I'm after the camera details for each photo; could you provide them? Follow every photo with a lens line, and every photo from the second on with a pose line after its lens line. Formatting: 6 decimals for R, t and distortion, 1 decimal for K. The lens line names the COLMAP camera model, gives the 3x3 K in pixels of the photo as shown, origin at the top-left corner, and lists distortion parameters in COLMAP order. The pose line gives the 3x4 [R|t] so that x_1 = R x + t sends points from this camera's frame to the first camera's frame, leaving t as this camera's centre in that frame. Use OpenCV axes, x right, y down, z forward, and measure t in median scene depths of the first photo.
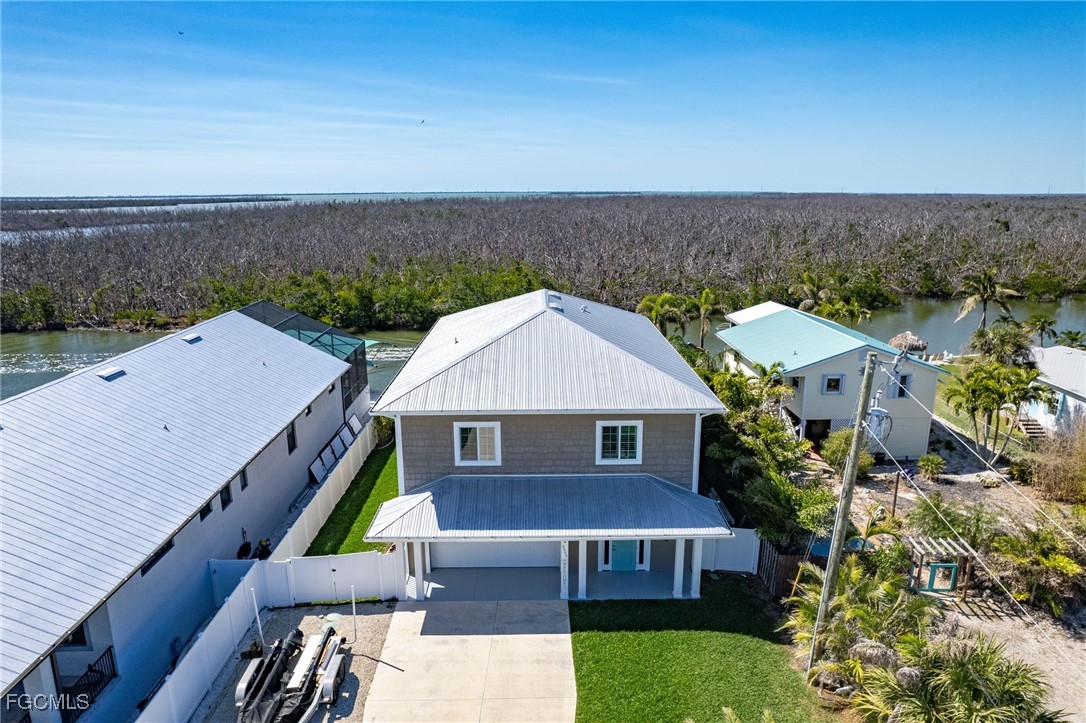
lens RADIAL K [[688.8, 0, 543.0], [0, 688.8, 361.5], [0, 0, 1]] dist [-0.075354, 0.058413]
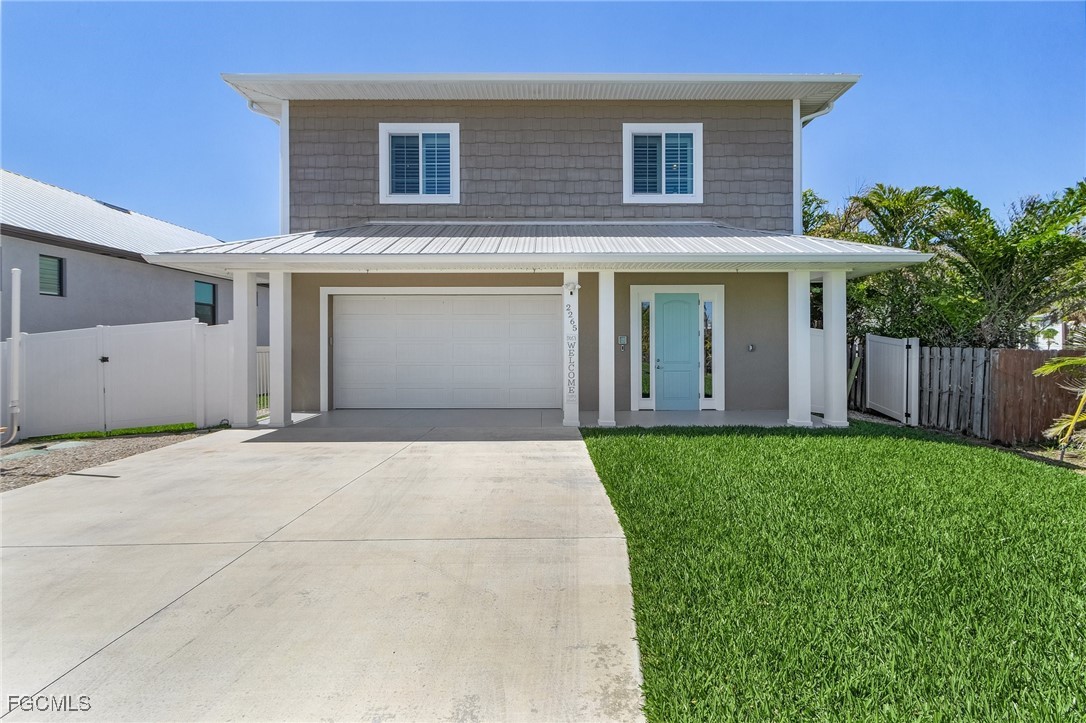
lens RADIAL K [[495.9, 0, 548.7], [0, 495.9, 349.6], [0, 0, 1]] dist [0.008404, -0.011046]
pose [[0.999987, 0.004130, -0.003110, 0.015954], [-0.004759, 0.970364, -0.241600, 0.372534], [0.002020, 0.241612, 0.970371, 0.629057]]
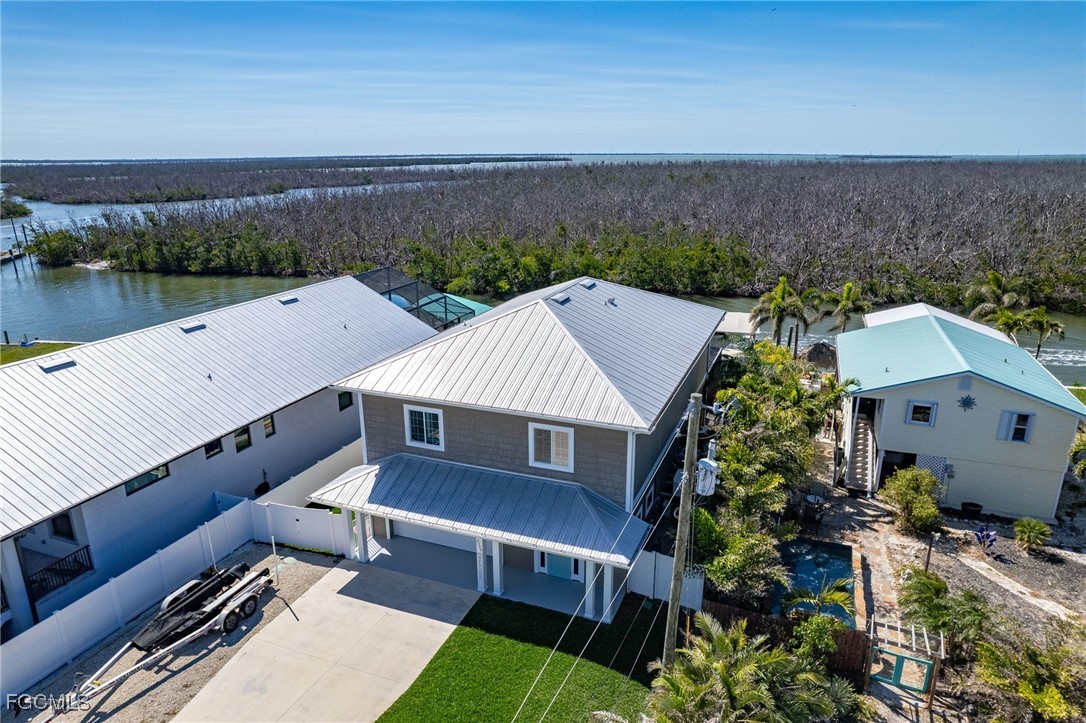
lens RADIAL K [[688.8, 0, 543.0], [0, 688.8, 361.5], [0, 0, 1]] dist [-0.075354, 0.058413]
pose [[0.926878, 0.108558, -0.359321, 0.433925], [-0.089330, 0.993557, 0.069743, -0.068212], [0.364578, -0.032545, 0.930604, 0.099890]]
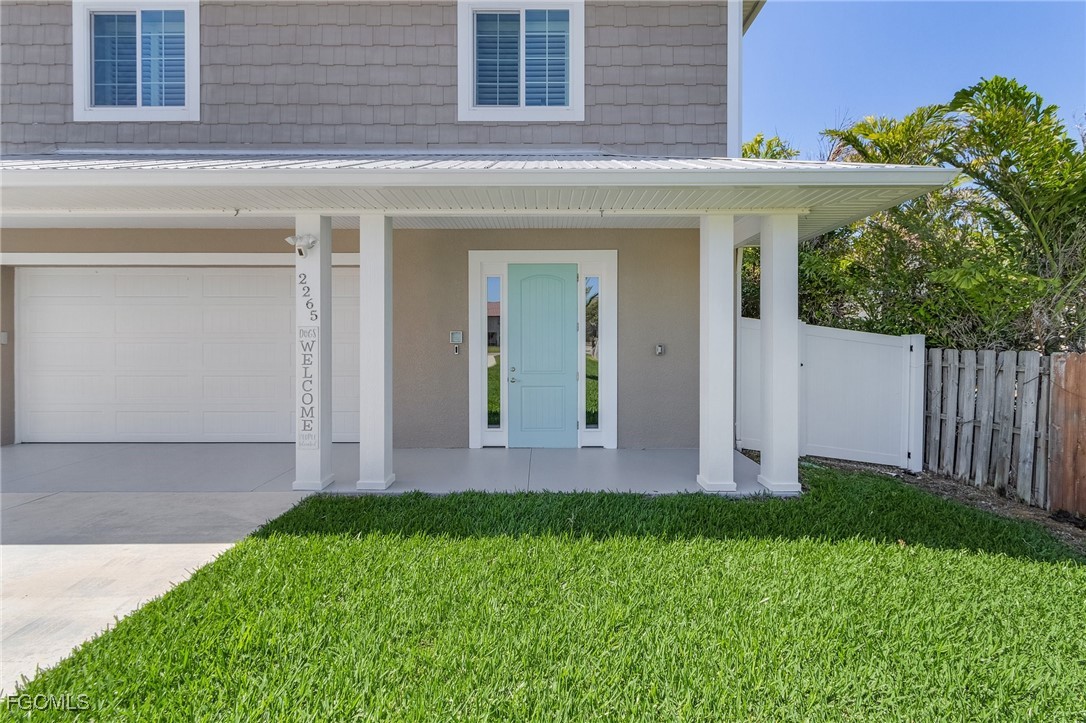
lens RADIAL K [[498.9, 0, 541.6], [0, 498.9, 351.4], [0, 0, 1]] dist [0.000238, 0.000108]
pose [[0.999951, 0.006293, -0.007695, 0.124531], [-0.007904, 0.972787, -0.231565, 0.332276], [0.006028, 0.231615, 0.972789, 0.775651]]
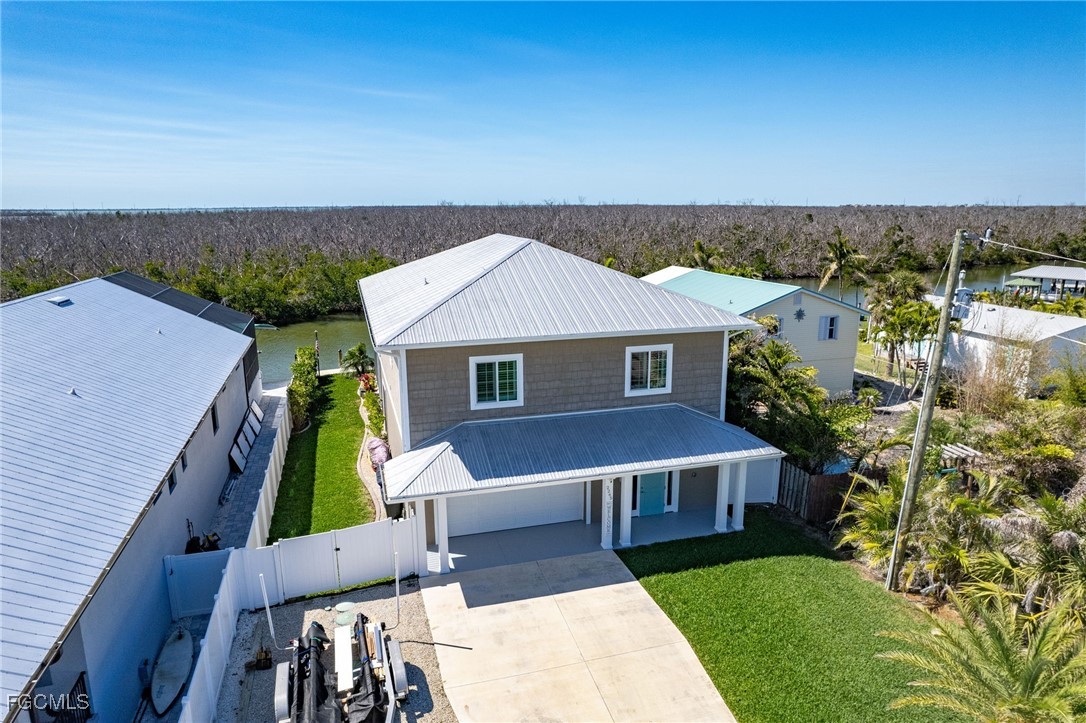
lens RADIAL K [[688.8, 0, 543.0], [0, 688.8, 361.5], [0, 0, 1]] dist [-0.075354, 0.058413]
pose [[0.963930, -0.057800, 0.259804, -0.260262], [0.062327, 0.998013, -0.009212, 0.105906], [-0.258755, 0.025072, 0.965617, 0.156008]]
